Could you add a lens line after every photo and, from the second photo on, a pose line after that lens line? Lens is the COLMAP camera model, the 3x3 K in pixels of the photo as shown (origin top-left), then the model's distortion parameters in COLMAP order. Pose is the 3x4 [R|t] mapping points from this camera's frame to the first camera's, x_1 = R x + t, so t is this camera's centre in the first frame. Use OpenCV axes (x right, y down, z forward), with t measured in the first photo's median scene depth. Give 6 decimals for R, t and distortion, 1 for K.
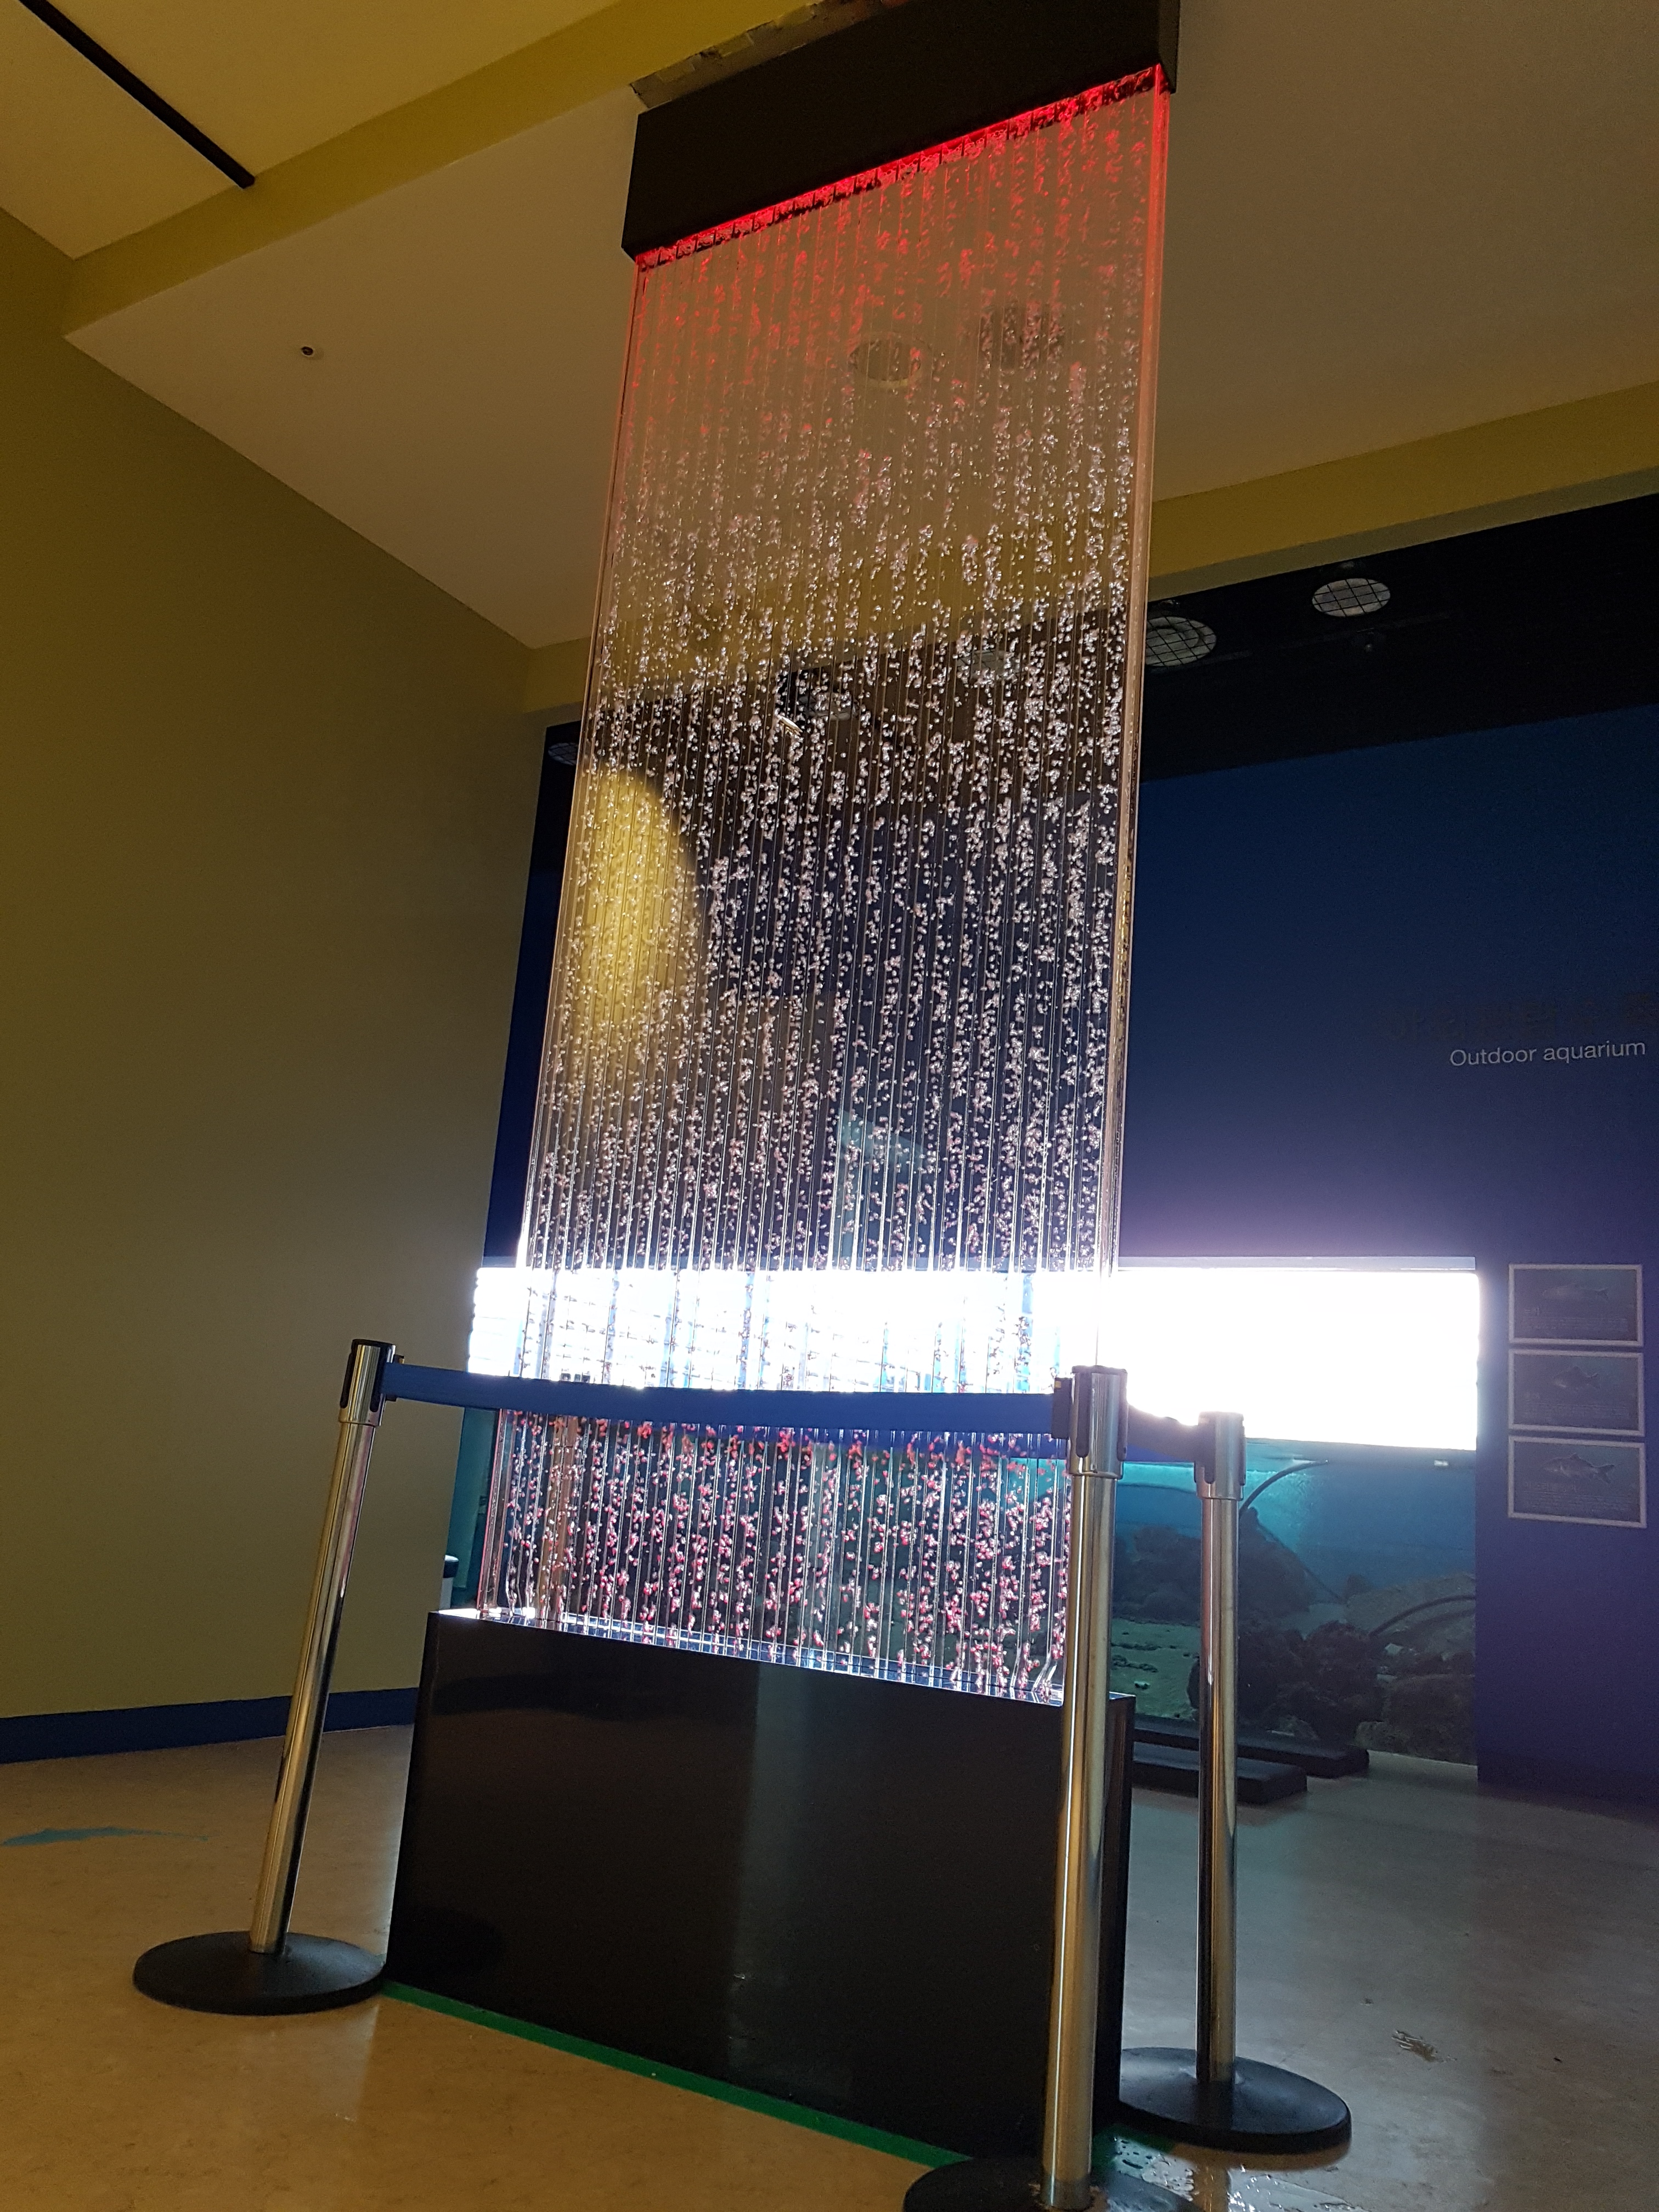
lens RADIAL K [[1719.1, 0, 828.2], [0, 1719.1, 1110.7], [0, 0, 1]] dist [0.031571, -0.043046]
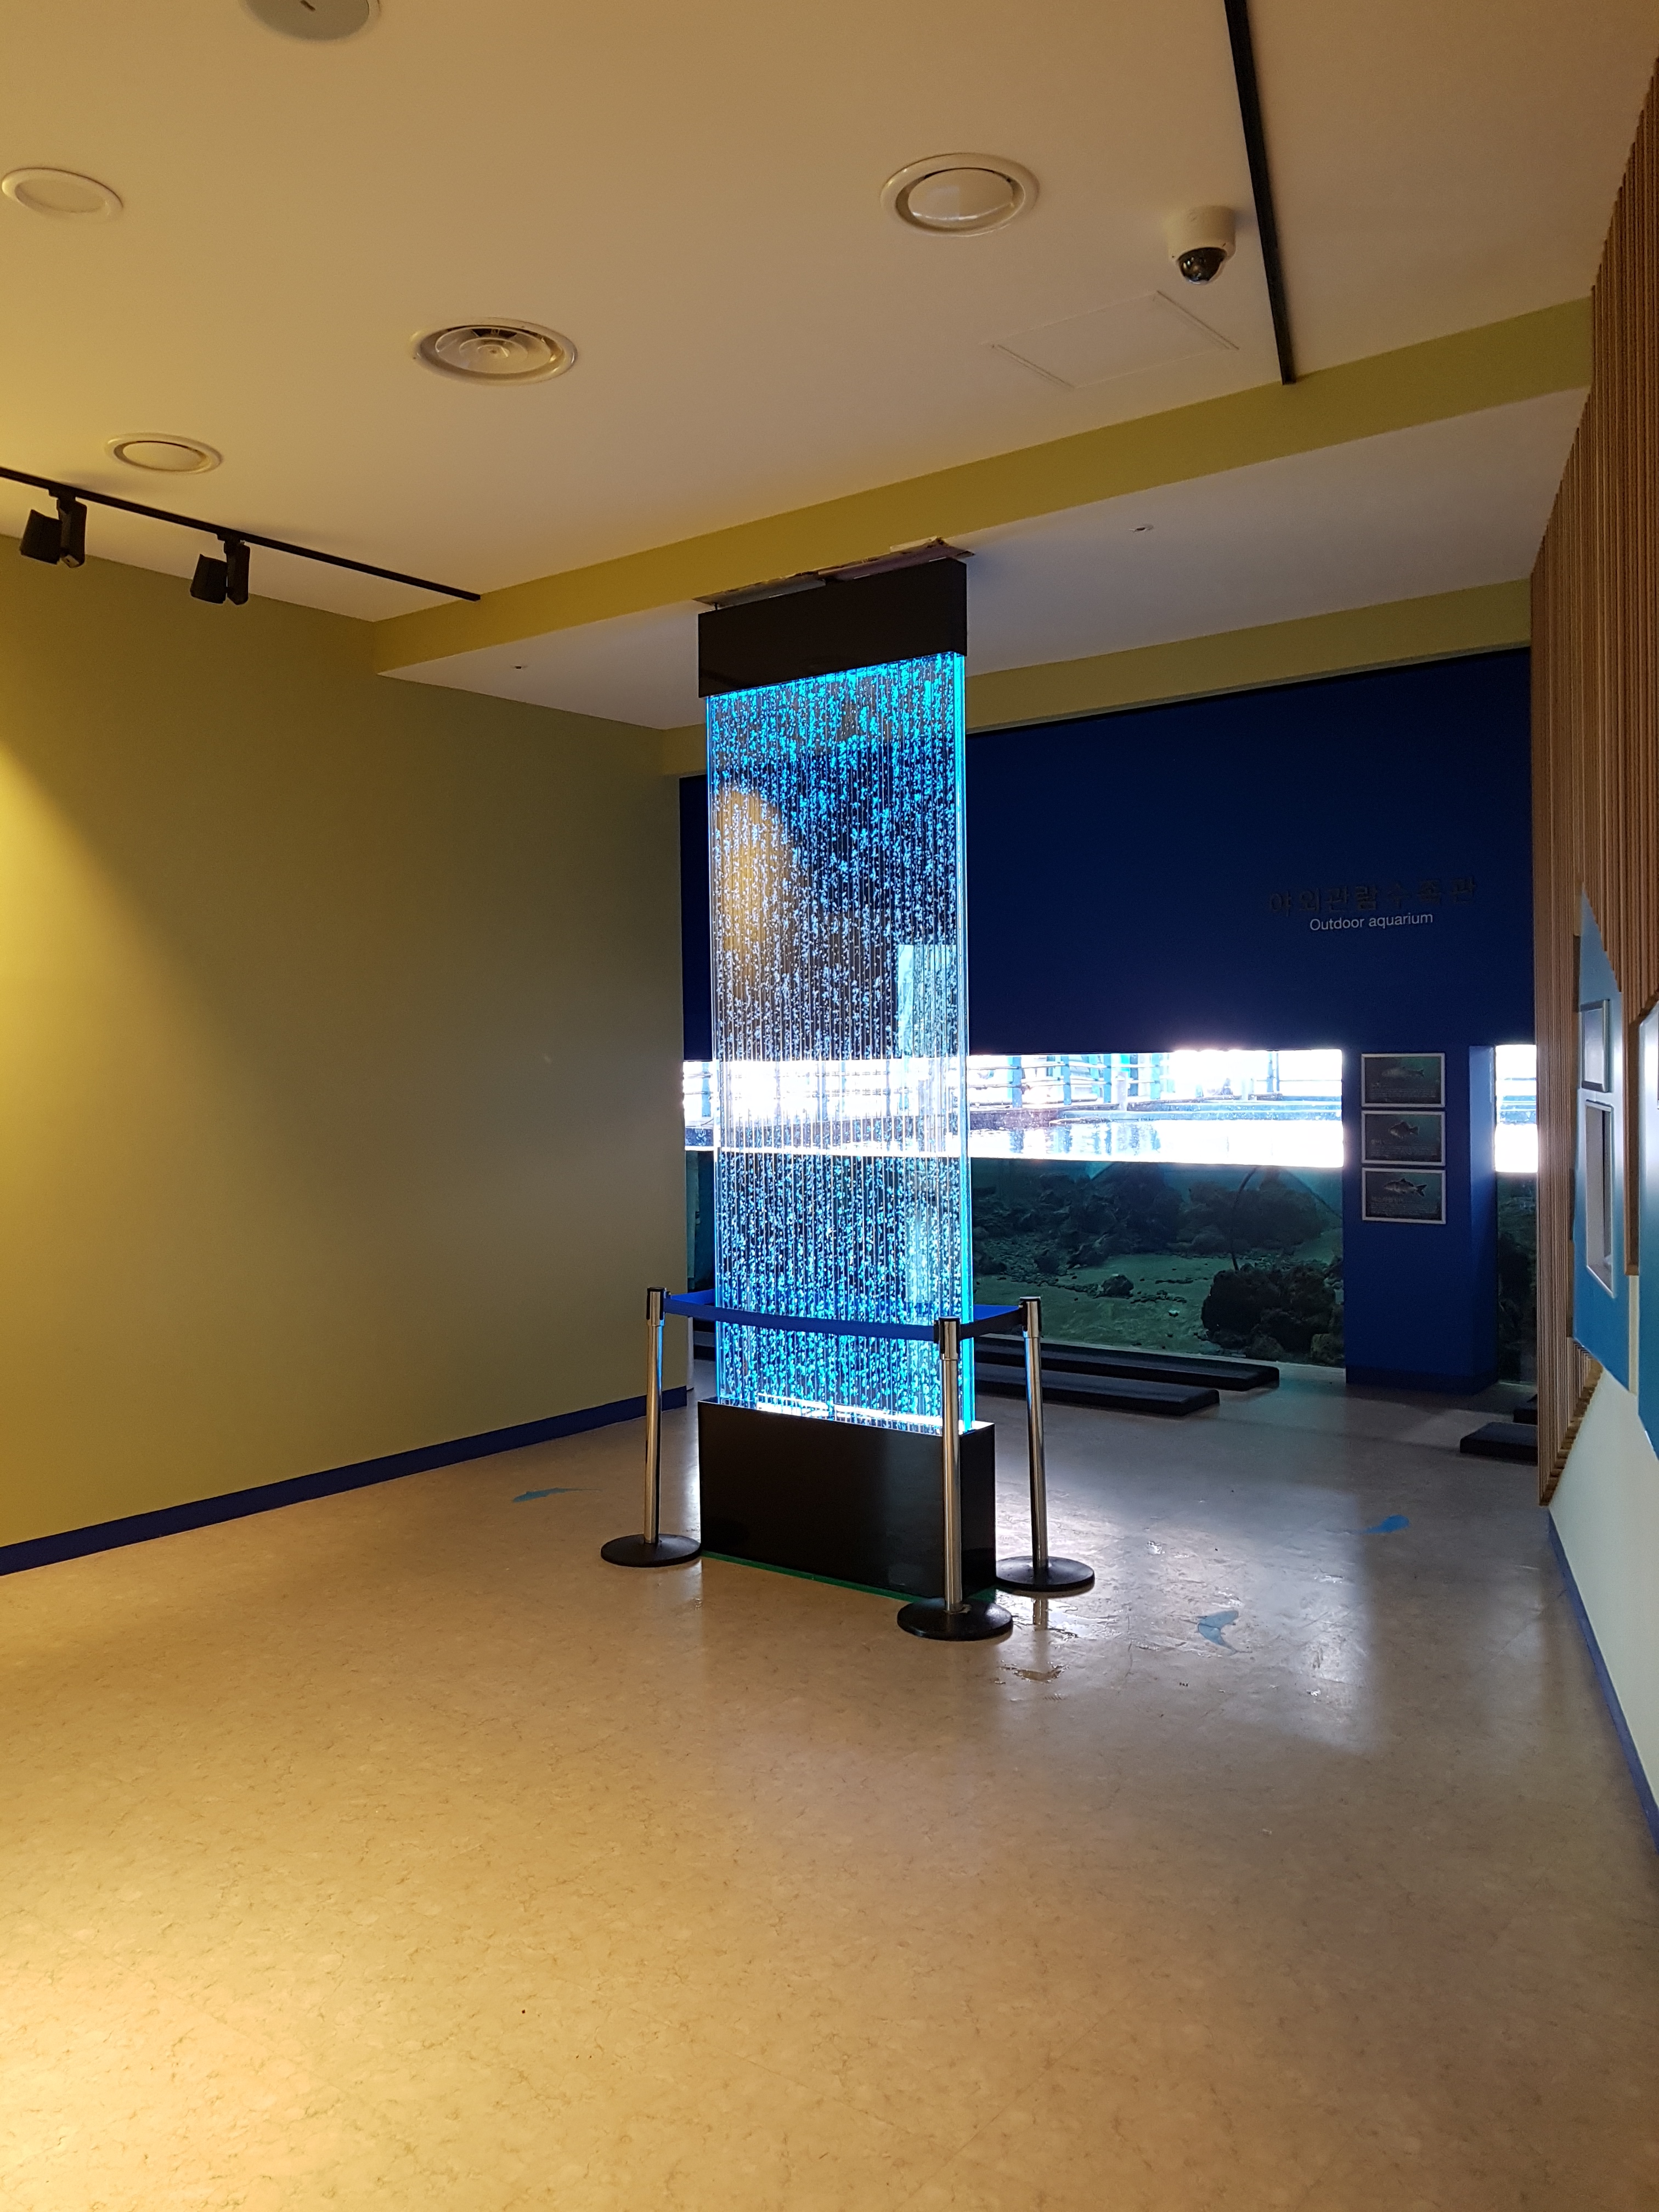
lens RADIAL K [[1719.1, 0, 831.2], [0, 1719.1, 1099.7], [0, 0, 1]] dist [0.031571, -0.043046]
pose [[0.990504, -0.090368, -0.103610, 0.216316], [0.111846, 0.967910, 0.225033, -0.595832], [0.079950, -0.234484, 0.968827, -1.109781]]
